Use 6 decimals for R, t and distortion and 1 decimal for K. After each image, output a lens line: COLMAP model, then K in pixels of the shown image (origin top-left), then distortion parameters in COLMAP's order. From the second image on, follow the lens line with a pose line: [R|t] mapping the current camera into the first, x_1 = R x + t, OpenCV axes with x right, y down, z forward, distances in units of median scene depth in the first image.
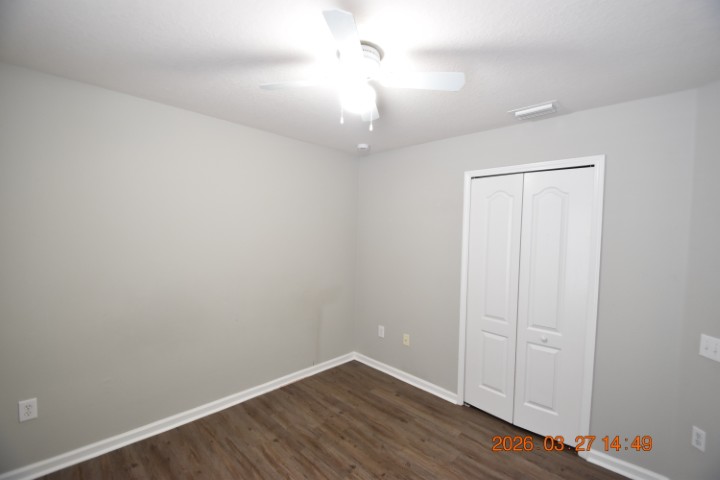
lens RADIAL K [[315.2, 0, 359.0], [0, 315.2, 240.1], [0, 0, 1]] dist [0.001742, -0.015099]
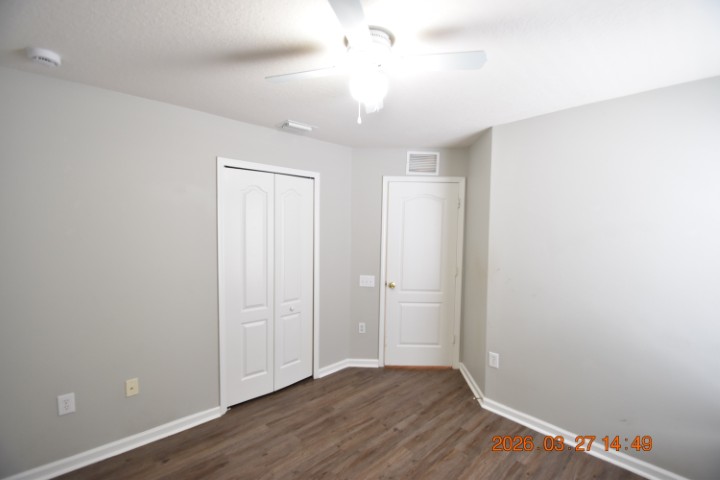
lens RADIAL K [[315.2, 0, 359.0], [0, 315.2, 240.1], [0, 0, 1]] dist [0.001742, -0.015099]
pose [[0.028821, -0.064289, 0.997515, -0.641582], [0.016772, 0.997820, 0.063824, -0.038262], [-0.999444, 0.014891, 0.029836, 0.668742]]
